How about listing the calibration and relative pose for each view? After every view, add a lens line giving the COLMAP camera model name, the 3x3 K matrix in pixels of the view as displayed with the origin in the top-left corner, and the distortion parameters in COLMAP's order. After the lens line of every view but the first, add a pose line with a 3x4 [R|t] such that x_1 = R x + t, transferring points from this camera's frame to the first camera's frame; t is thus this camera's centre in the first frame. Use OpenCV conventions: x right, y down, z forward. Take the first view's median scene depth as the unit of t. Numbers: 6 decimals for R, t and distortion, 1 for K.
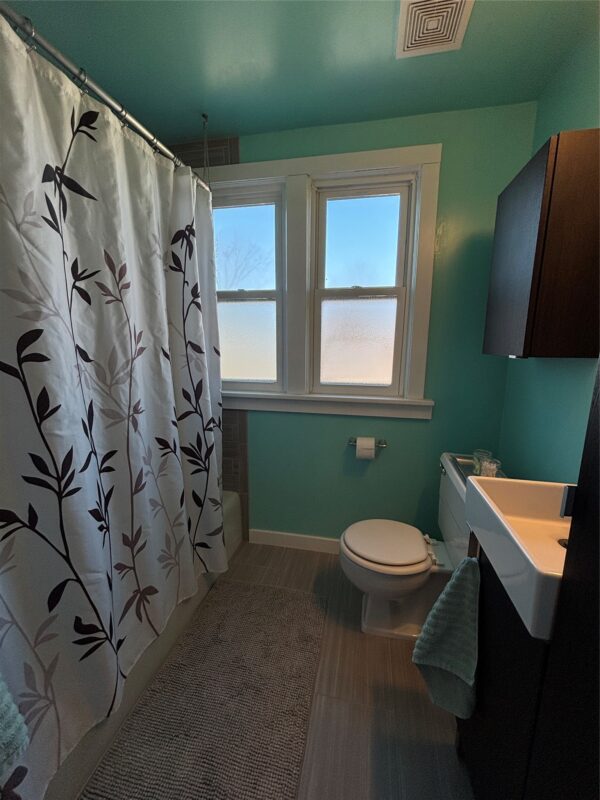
lens RADIAL K [[321.6, 0, 300.1], [0, 321.6, 398.8], [0, 0, 1]] dist [-0.002049, 0.001941]
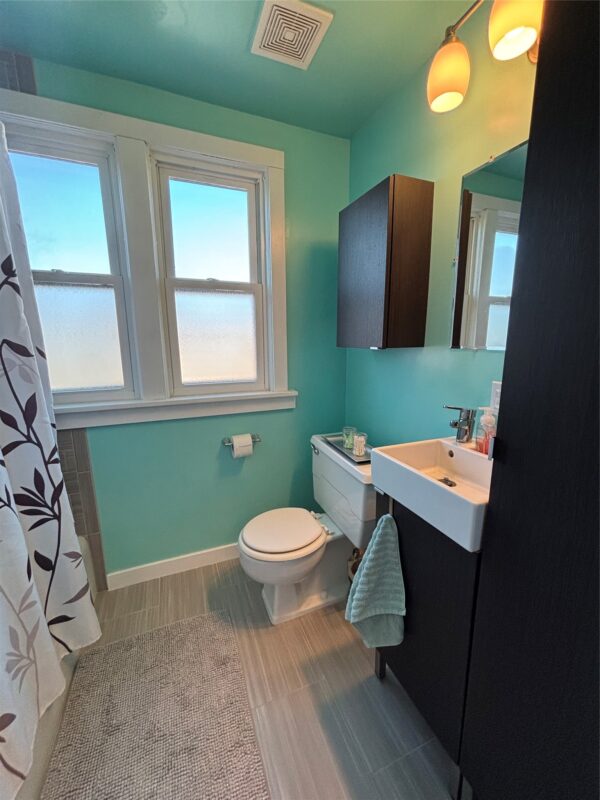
lens RADIAL K [[321.6, 0, 299.4], [0, 321.6, 399.0], [0, 0, 1]] dist [-0.002049, 0.001941]
pose [[0.833127, -0.116054, 0.540768, -0.190632], [0.109121, 0.993010, 0.044993, -0.015876], [-0.542210, 0.021525, 0.839967, 0.085029]]
